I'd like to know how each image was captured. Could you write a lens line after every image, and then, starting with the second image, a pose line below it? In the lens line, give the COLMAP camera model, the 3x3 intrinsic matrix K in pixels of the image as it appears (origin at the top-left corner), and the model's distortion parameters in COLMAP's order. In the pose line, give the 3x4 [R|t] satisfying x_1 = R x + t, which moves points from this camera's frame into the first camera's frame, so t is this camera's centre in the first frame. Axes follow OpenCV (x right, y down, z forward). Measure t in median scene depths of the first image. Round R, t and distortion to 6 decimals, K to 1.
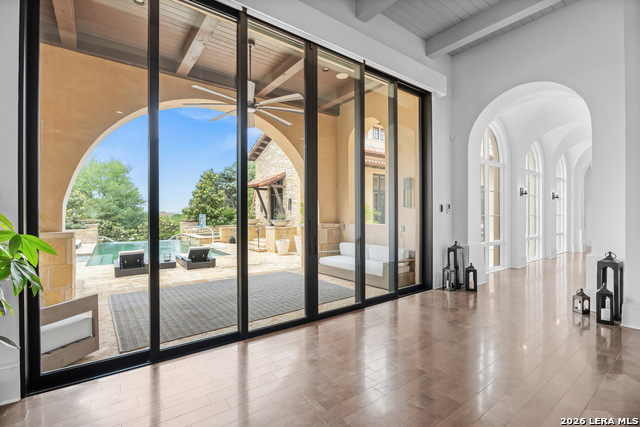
lens RADIAL K [[290.2, 0, 318.6], [0, 290.2, 210.3], [0, 0, 1]] dist [-0.002123, 0.000049]
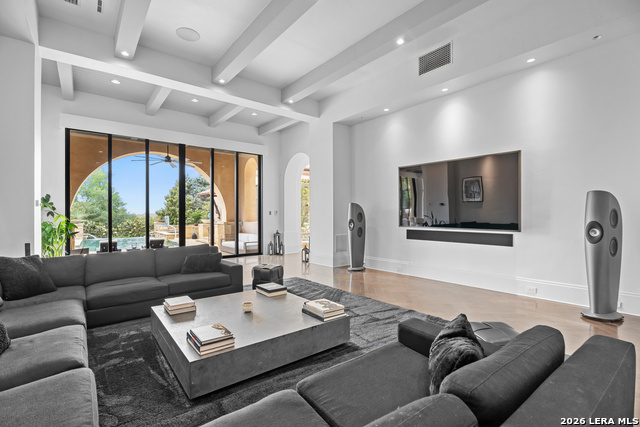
lens RADIAL K [[290.2, 0, 321.9], [0, 290.2, 212.8], [0, 0, 1]] dist [-0.002123, 0.000049]
pose [[0.999013, -0.002015, 0.044383, 0.460352], [0.001704, 0.999974, 0.007056, -0.014979], [-0.044396, -0.006973, 0.998990, -0.639453]]
